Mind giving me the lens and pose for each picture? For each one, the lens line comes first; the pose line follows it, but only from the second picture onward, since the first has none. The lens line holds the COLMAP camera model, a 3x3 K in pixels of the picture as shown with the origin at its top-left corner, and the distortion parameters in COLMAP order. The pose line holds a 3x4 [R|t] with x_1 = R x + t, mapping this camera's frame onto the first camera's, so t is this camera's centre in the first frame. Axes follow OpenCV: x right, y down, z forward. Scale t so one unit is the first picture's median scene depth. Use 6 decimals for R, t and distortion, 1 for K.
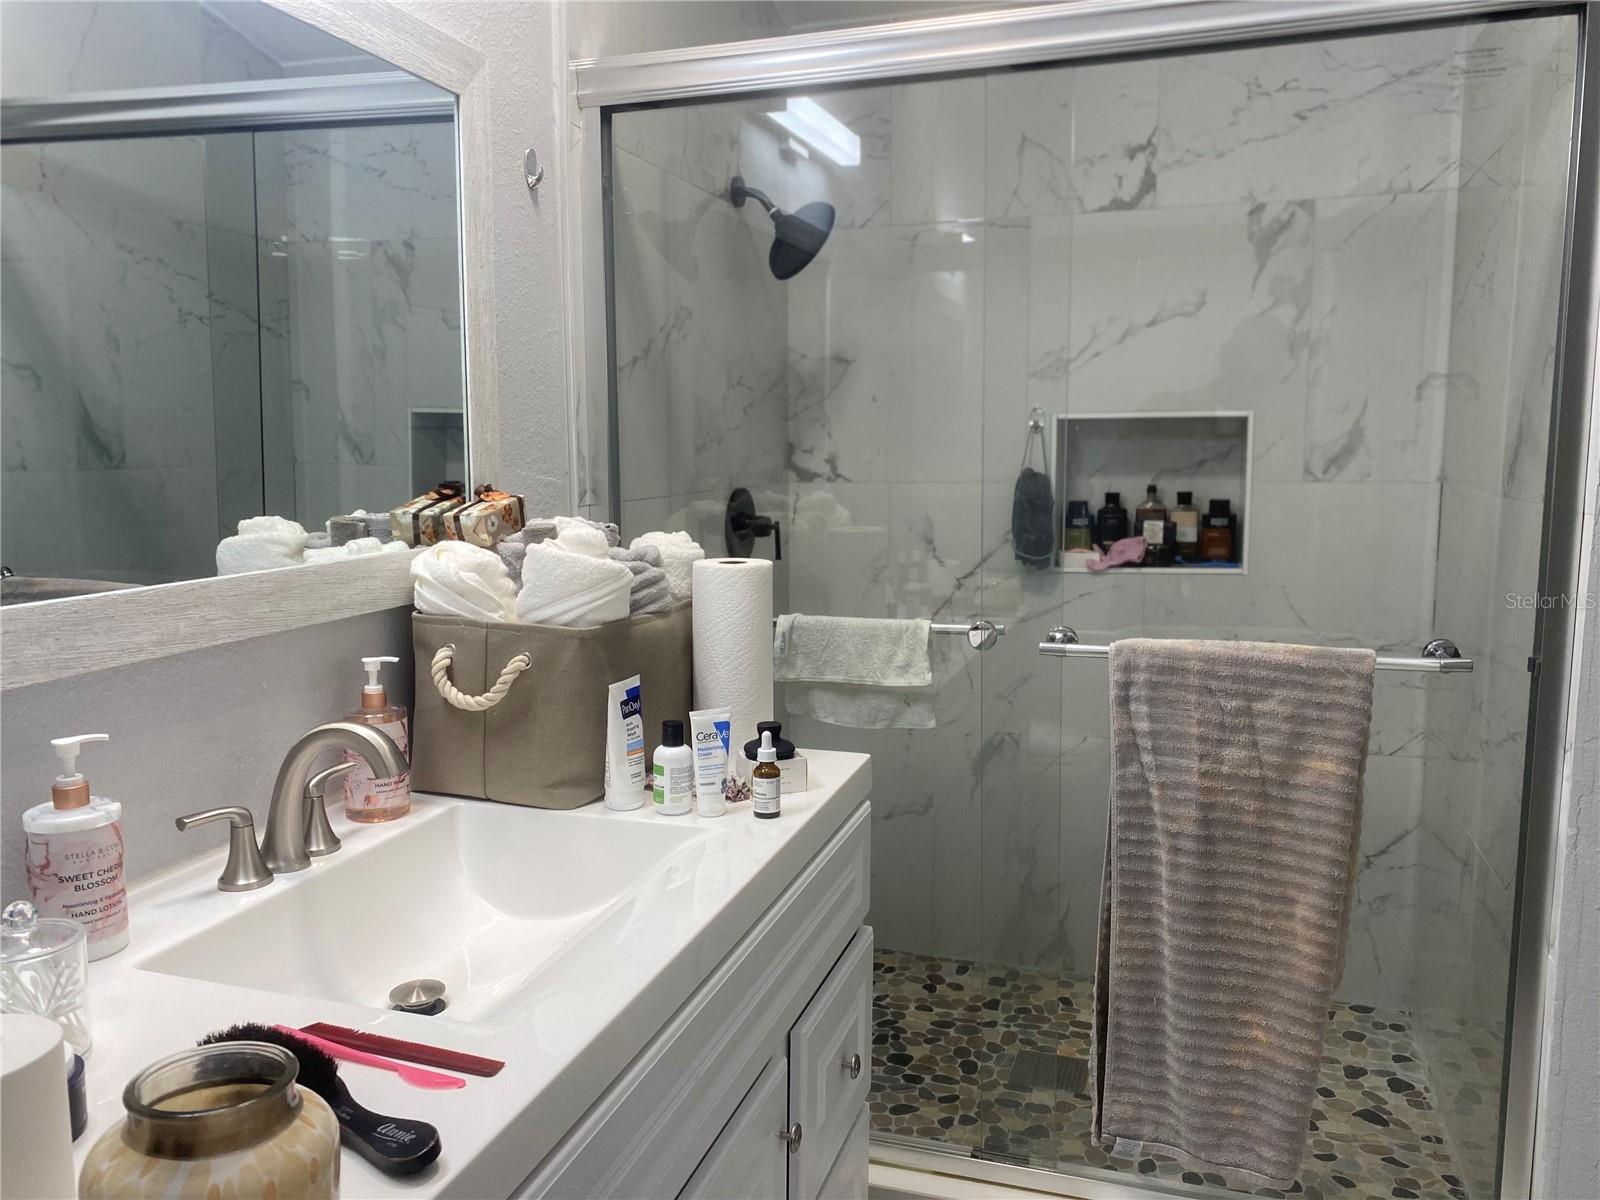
lens RADIAL K [[1201.9, 0, 800.0], [0, 1201.9, 600.0], [0, 0, 1]] dist [0.215985, -0.567375]
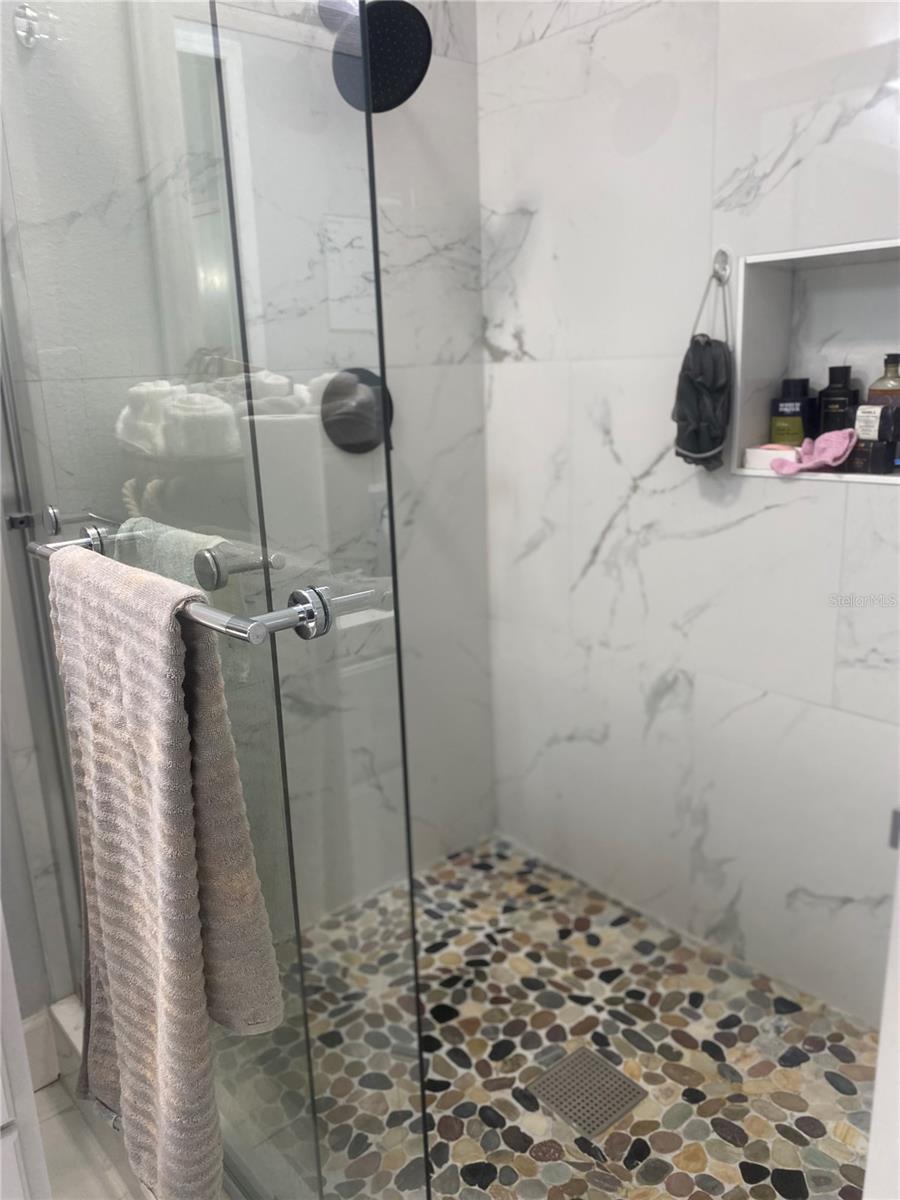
lens RADIAL K [[915.0, 0, 450.0], [0, 915.0, 600.0], [0, 0, 1]] dist [0.065902, -0.076398]
pose [[0.863021, 0.107368, -0.493627, 0.343431], [-0.040556, 0.988724, 0.144152, -0.021153], [0.503538, -0.104387, 0.857644, 0.398643]]
